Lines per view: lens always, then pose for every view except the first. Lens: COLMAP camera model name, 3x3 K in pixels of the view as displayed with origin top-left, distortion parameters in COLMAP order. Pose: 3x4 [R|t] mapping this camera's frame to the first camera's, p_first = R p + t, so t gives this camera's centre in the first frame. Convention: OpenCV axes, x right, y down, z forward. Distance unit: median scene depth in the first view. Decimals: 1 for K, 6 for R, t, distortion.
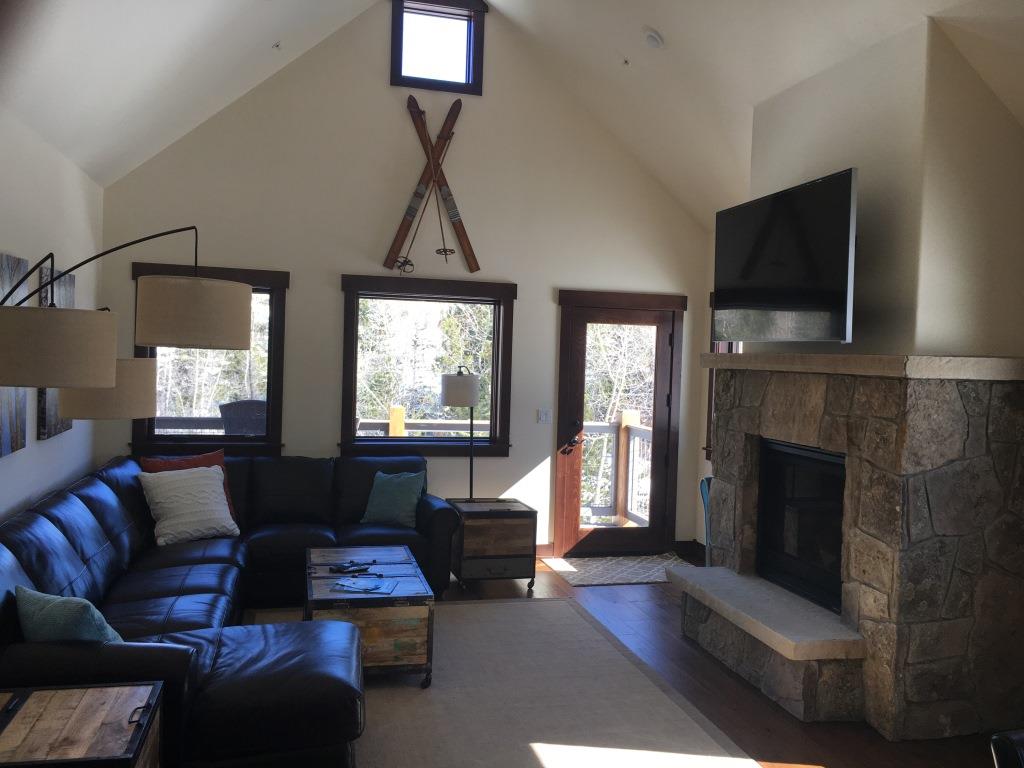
lens RADIAL K [[862.9, 0, 512.0], [0, 862.9, 384.0], [0, 0, 1]] dist [0.075149, -0.088212]
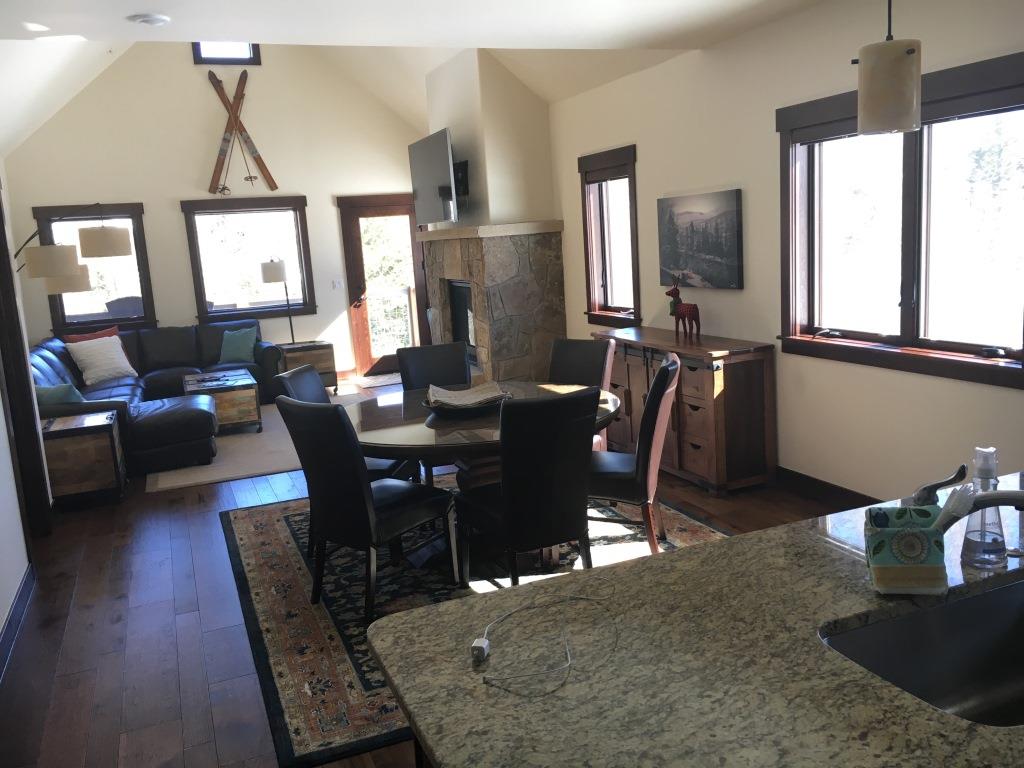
lens RADIAL K [[862.9, 0, 512.0], [0, 862.9, 384.0], [0, 0, 1]] dist [0.075149, -0.088212]
pose [[0.985844, -0.120202, 0.116893, 0.145967], [0.103642, 0.984897, 0.138692, 0.032120], [-0.131799, -0.124613, 0.983413, -0.560122]]
